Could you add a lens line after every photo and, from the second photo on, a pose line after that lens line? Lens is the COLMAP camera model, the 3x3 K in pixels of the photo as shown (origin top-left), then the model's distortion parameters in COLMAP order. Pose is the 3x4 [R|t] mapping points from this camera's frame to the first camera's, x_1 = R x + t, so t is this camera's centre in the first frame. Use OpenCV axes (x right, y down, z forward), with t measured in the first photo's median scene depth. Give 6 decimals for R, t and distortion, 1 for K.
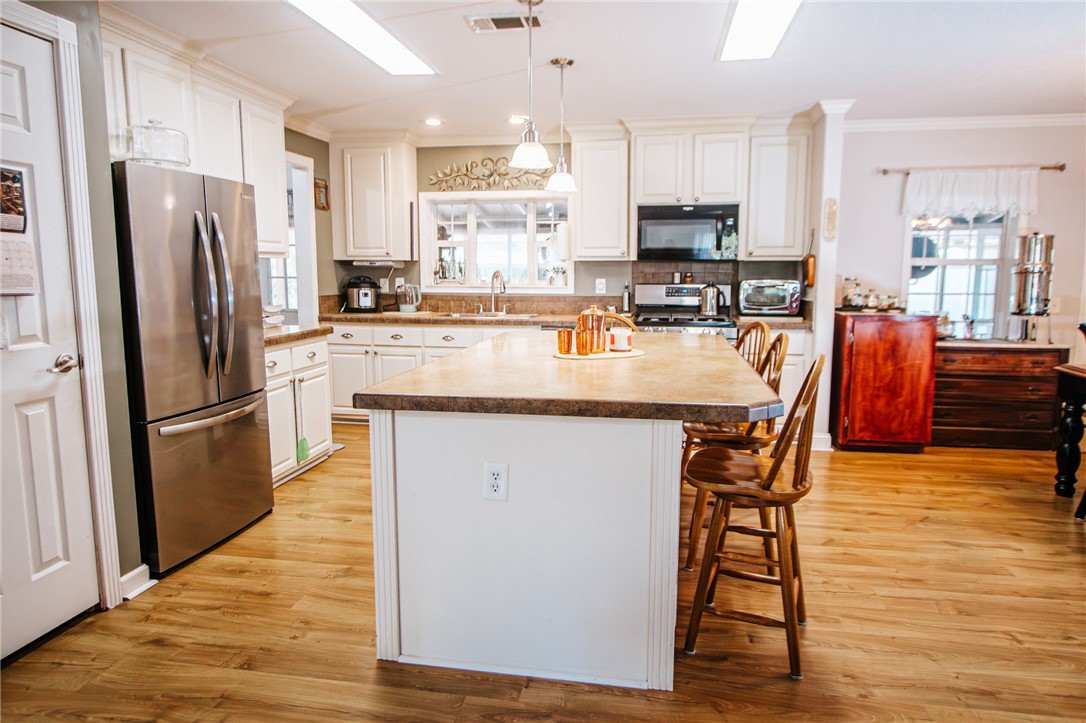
lens RADIAL K [[660.7, 0, 549.9], [0, 660.7, 354.2], [0, 0, 1]] dist [-0.014581, 0.002573]
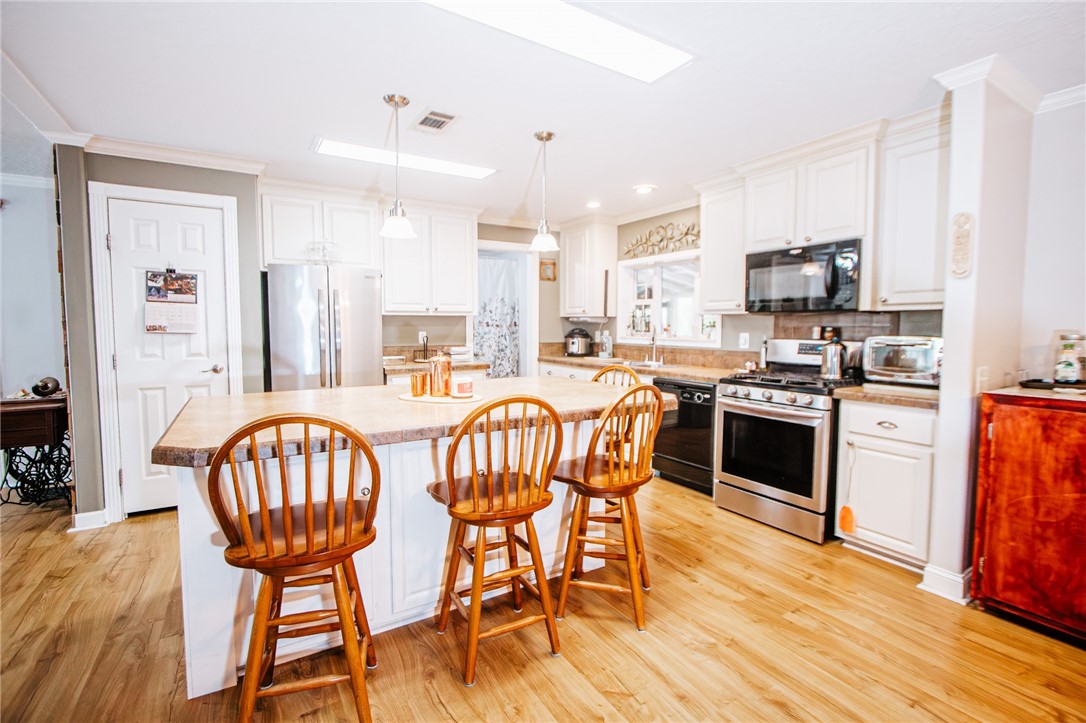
lens RADIAL K [[501.2, 0, 547.8], [0, 501.2, 353.6], [0, 0, 1]] dist [-0.014907, 0.002301]
pose [[0.664906, 0.041801, -0.745757, 0.445771], [-0.097100, 0.994798, -0.030813, -0.035536], [0.740589, 0.092900, 0.665505, 0.319015]]
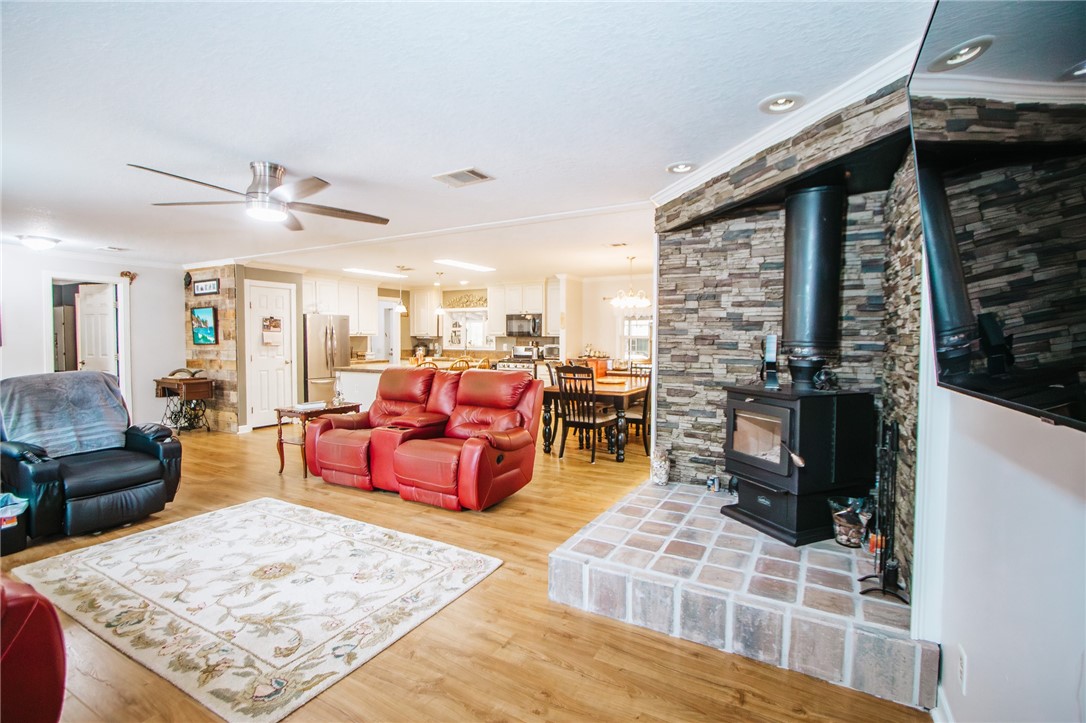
lens RADIAL K [[501.2, 0, 547.5], [0, 501.2, 357.3], [0, 0, 1]] dist [-0.014907, 0.002301]
pose [[0.943824, 0.014104, -0.330147, 0.845378], [-0.043995, 0.995558, -0.083243, 0.079061], [0.327506, 0.093091, 0.940252, -0.659464]]
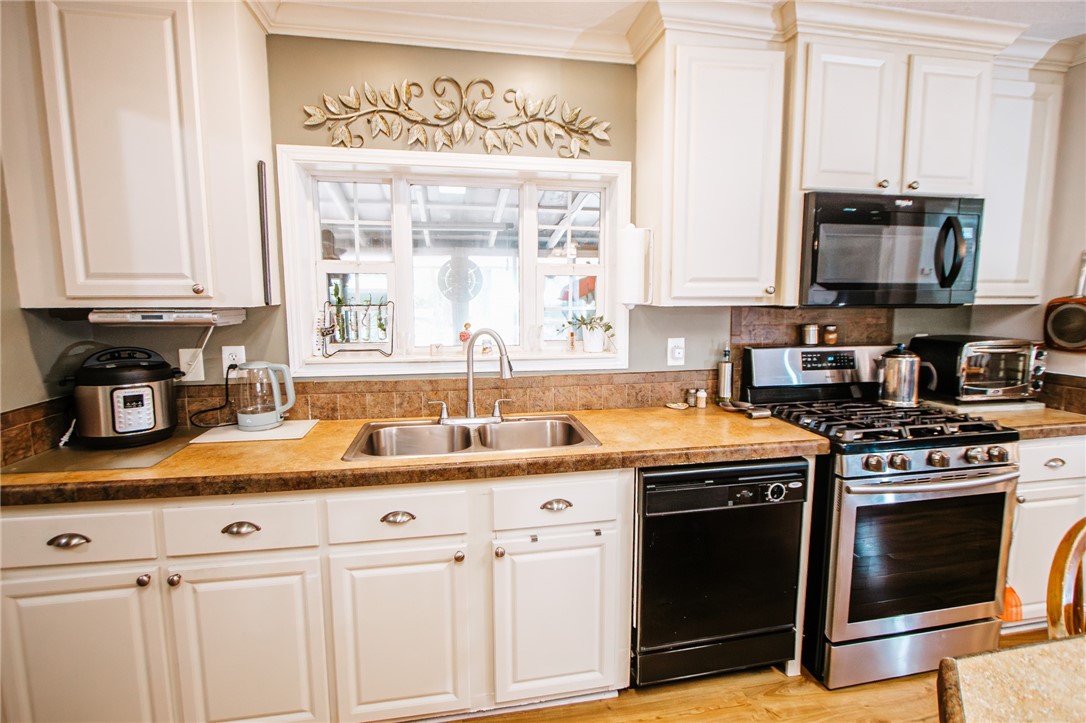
lens RADIAL K [[501.2, 0, 541.3], [0, 501.2, 355.1], [0, 0, 1]] dist [-0.014907, 0.002301]
pose [[0.935241, -0.046878, 0.350893, -0.169518], [0.046984, 0.998862, 0.008216, -0.112684], [-0.350879, 0.008803, 0.936379, 0.688942]]
